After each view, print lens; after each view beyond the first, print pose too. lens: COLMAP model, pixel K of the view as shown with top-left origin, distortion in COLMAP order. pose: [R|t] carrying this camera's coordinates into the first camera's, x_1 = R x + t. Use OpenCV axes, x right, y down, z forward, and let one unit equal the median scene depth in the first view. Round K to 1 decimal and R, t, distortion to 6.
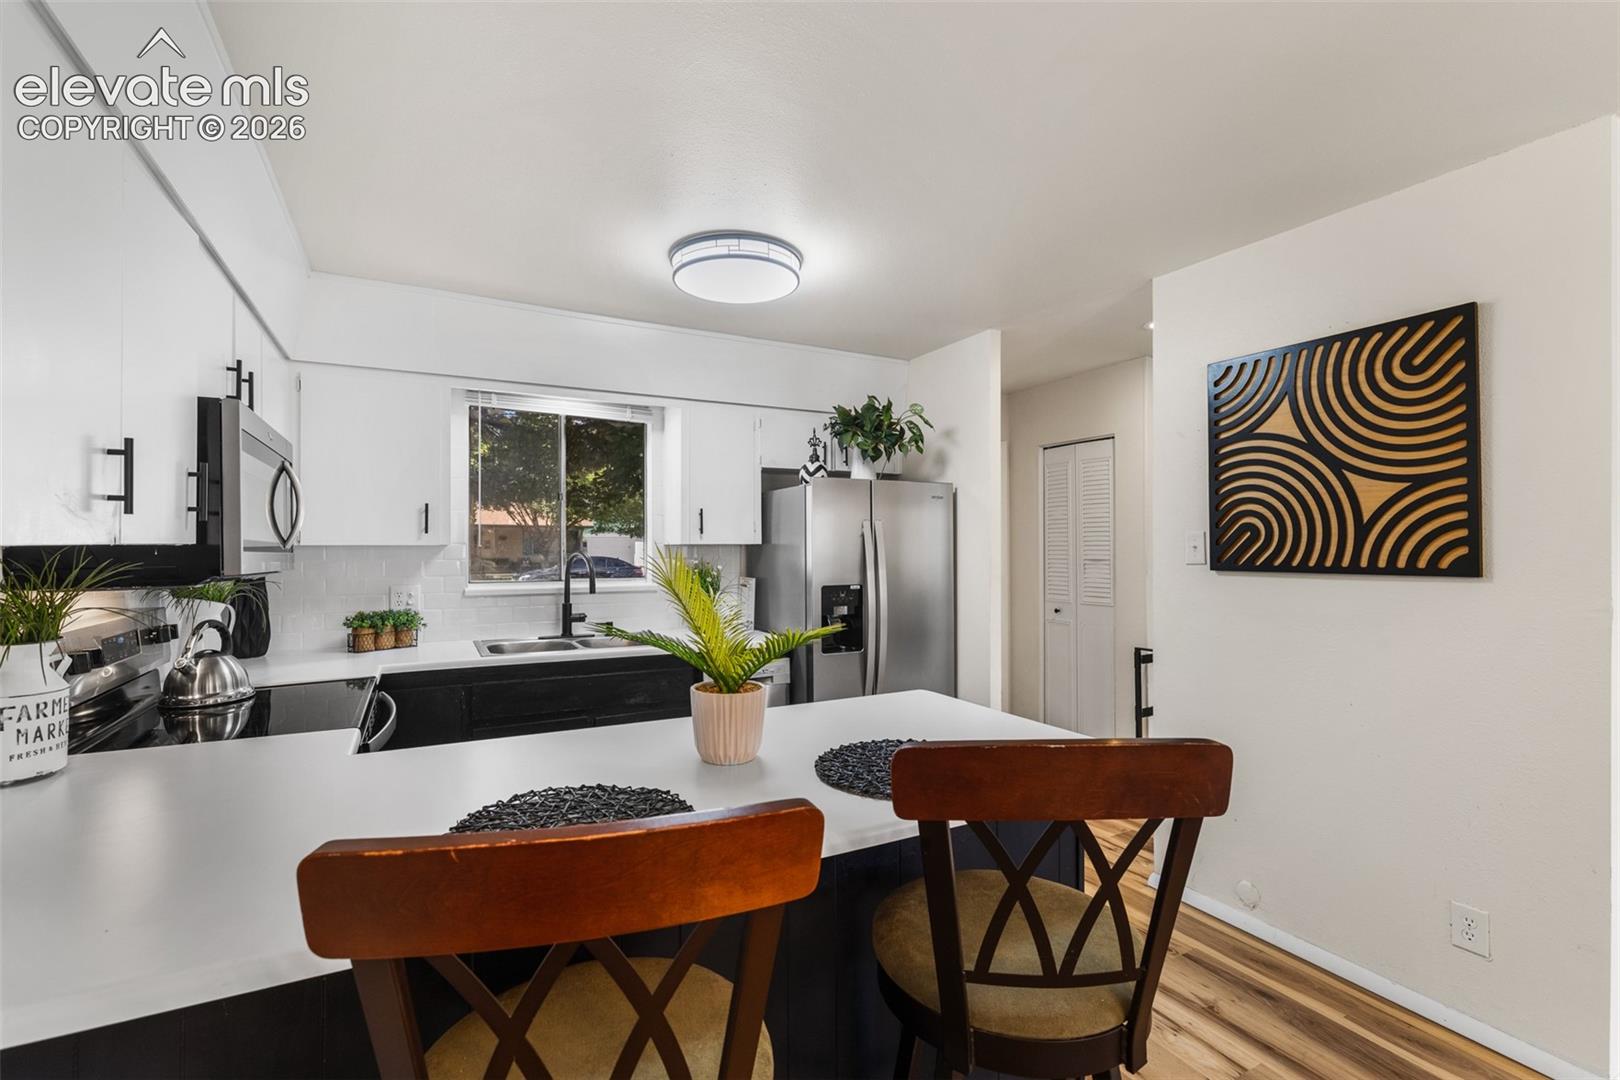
lens RADIAL K [[716.3, 0, 802.0], [0, 716.3, 545.8], [0, 0, 1]] dist [-0.000936, 0.002310]
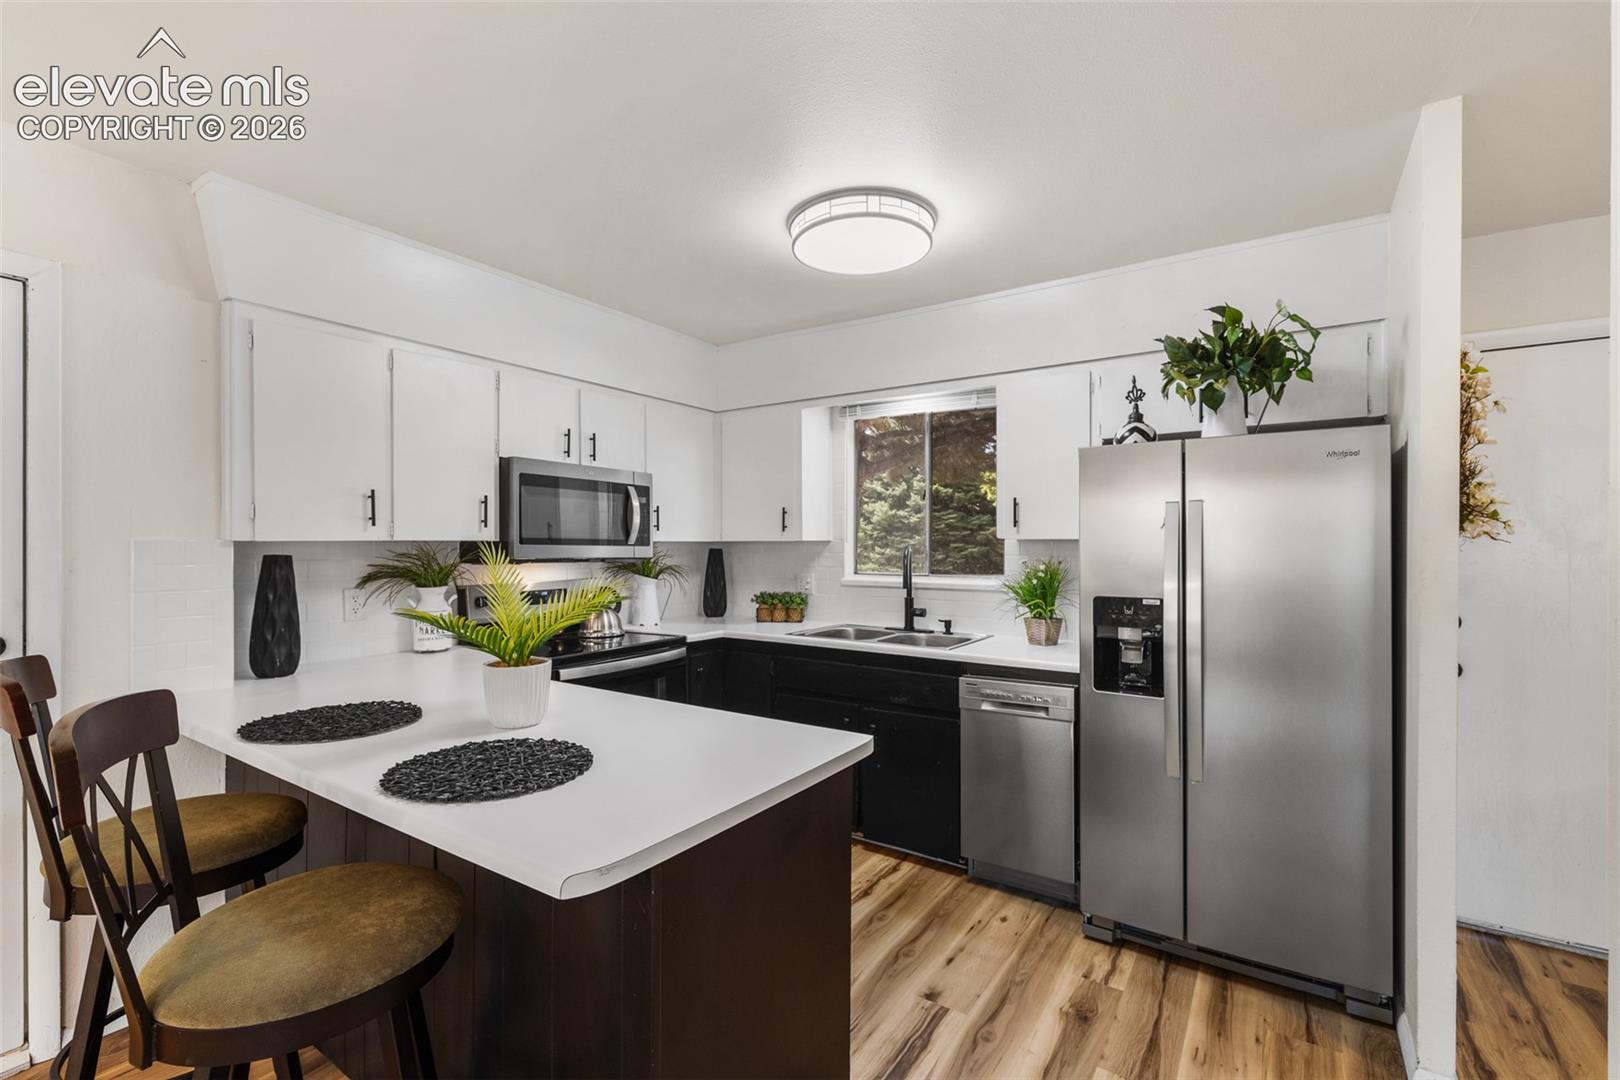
lens RADIAL K [[716.3, 0, 796.9], [0, 716.3, 546.5], [0, 0, 1]] dist [-0.000936, 0.002310]
pose [[0.464826, 0.005735, -0.885383, 0.492779], [-0.000178, 0.999980, 0.006384, 0.000739], [0.885402, -0.002809, 0.464818, 0.370159]]
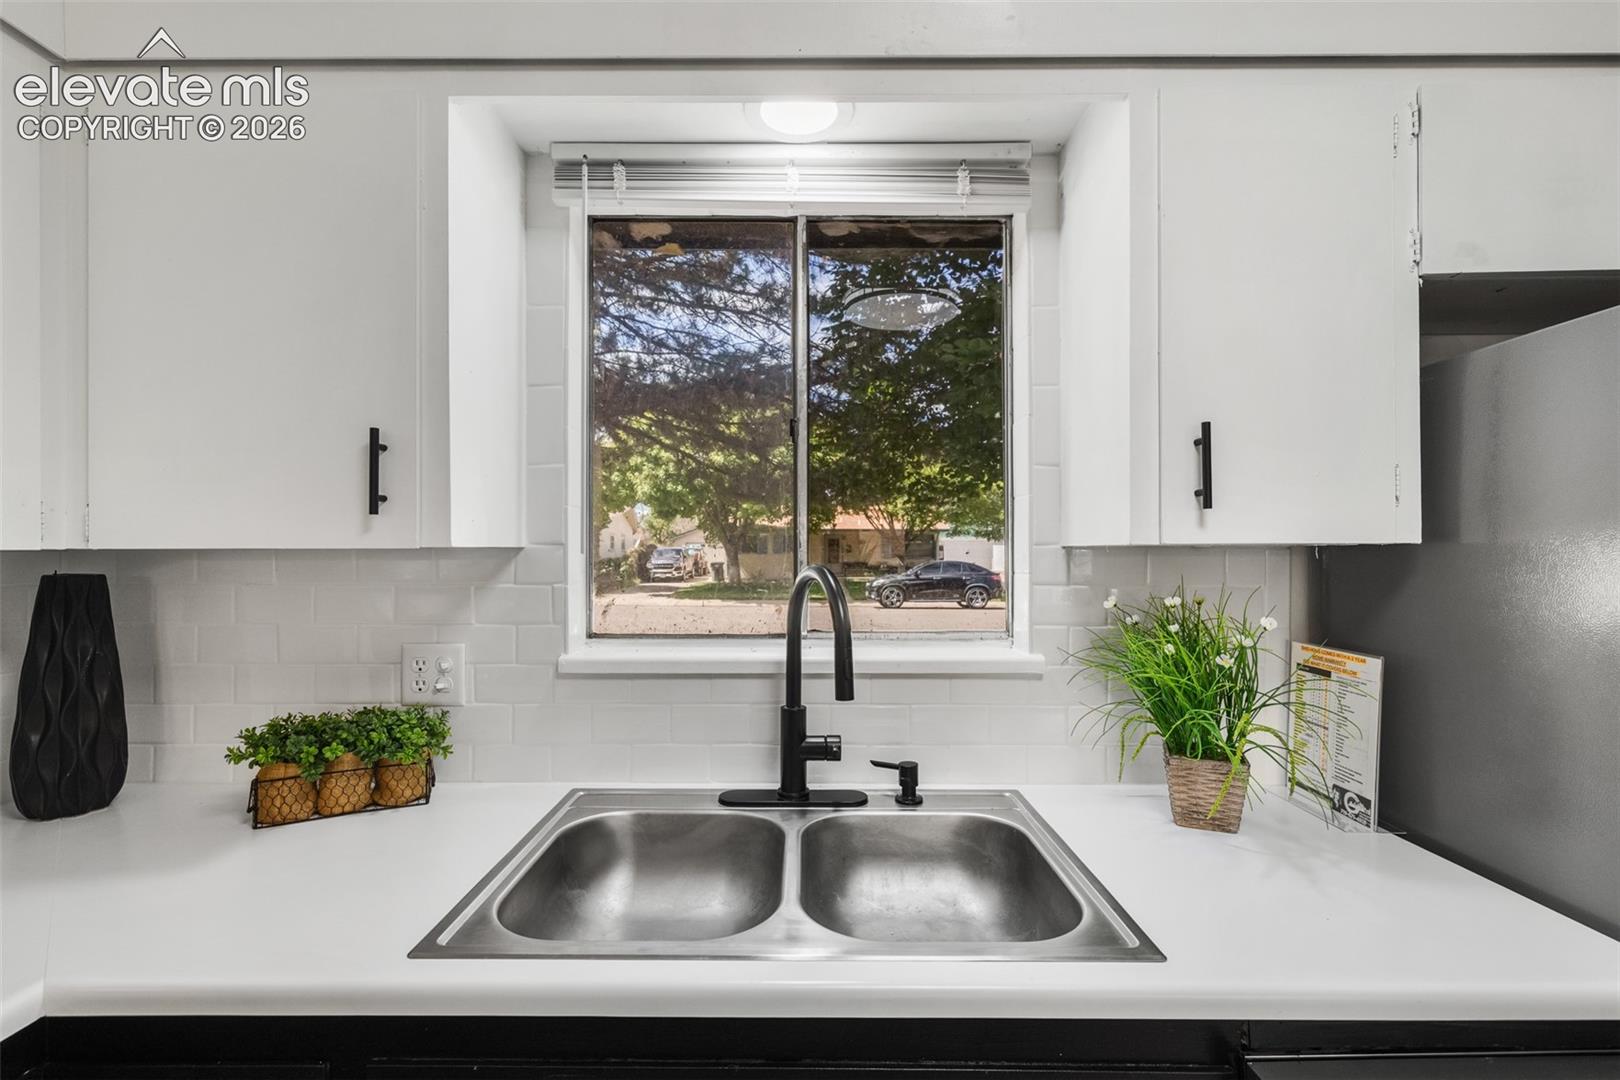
lens RADIAL K [[716.3, 0, 809.2], [0, 716.3, 551.3], [0, 0, 1]] dist [-0.000936, 0.002310]
pose [[0.886582, 0.000877, -0.462571, -0.147073], [0.000161, 0.999998, 0.002204, -0.000338], [0.462571, -0.002028, 0.886580, 0.660748]]
